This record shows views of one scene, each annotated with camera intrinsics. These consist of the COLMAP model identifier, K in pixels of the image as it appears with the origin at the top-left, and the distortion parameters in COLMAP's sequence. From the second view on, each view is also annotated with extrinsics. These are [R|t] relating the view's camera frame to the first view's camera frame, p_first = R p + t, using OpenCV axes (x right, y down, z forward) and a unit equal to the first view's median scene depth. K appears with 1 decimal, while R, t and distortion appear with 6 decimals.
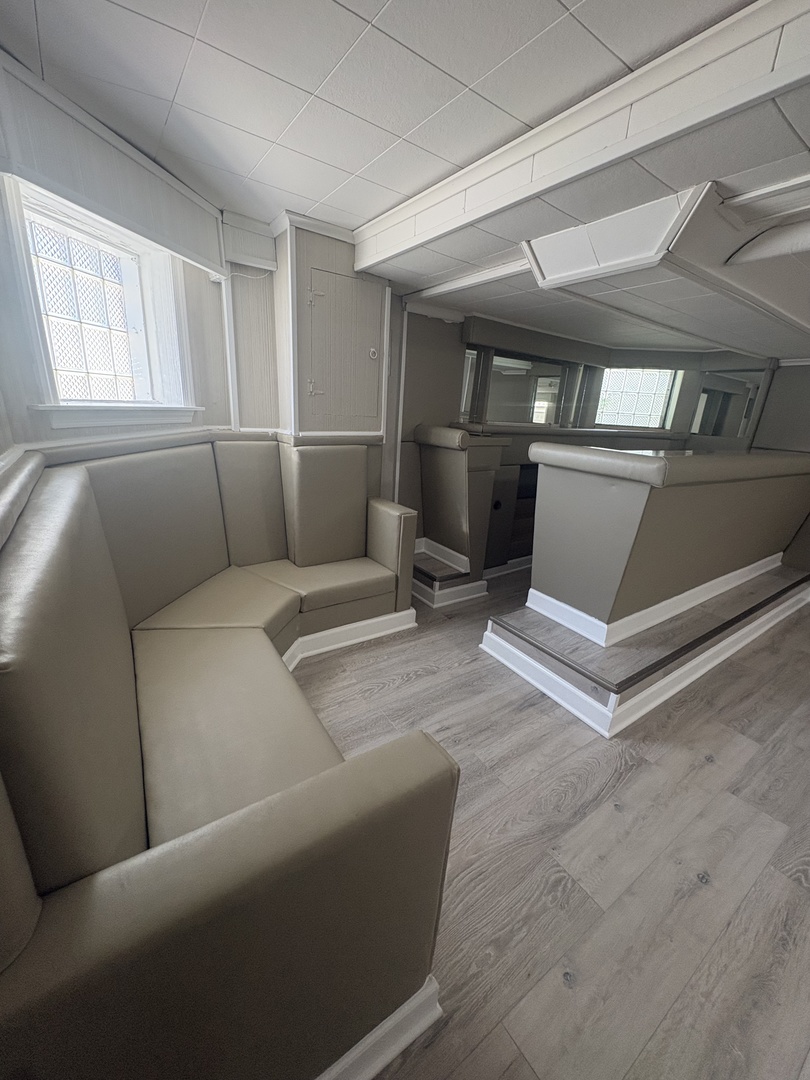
lens RADIAL K [[428.8, 0, 401.0], [0, 428.8, 541.0], [0, 0, 1]] dist [0.000284, 0.000188]
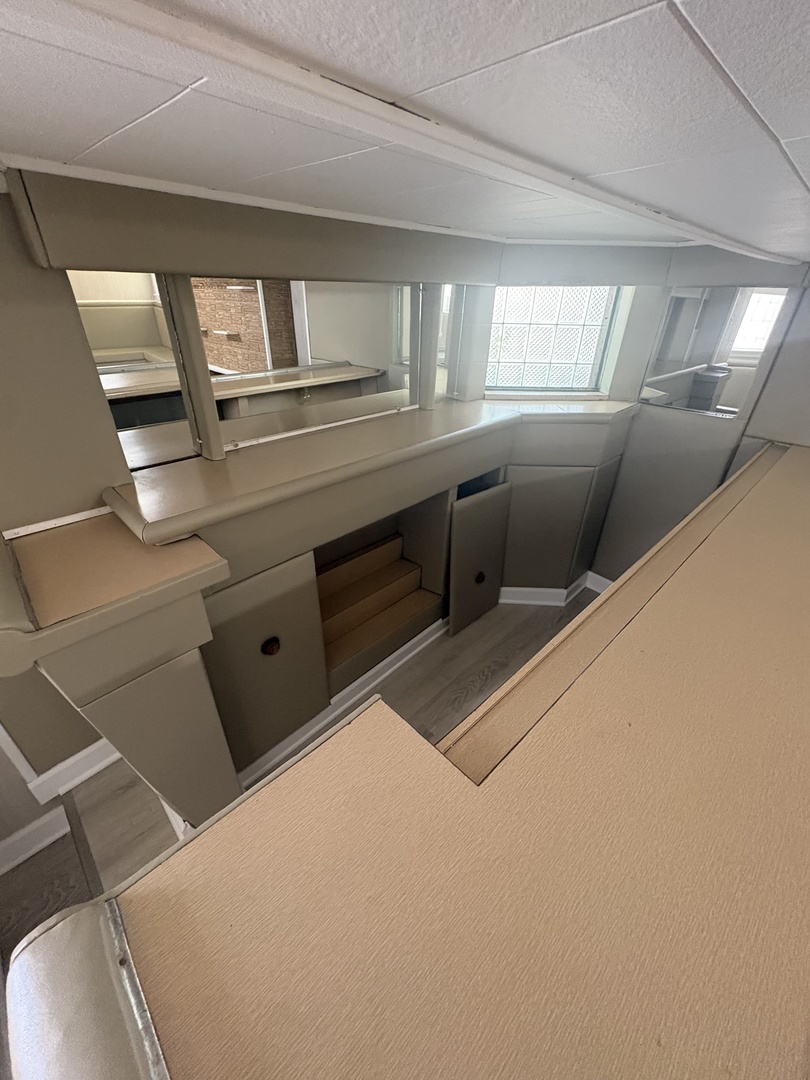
lens RADIAL K [[428.8, 0, 401.0], [0, 428.8, 541.0], [0, 0, 1]] dist [0.000284, 0.000188]
pose [[0.983692, -0.127889, 0.126465, 0.253290], [0.097141, 0.969537, 0.224858, -0.227537], [-0.151370, -0.208906, 0.966150, 0.441444]]
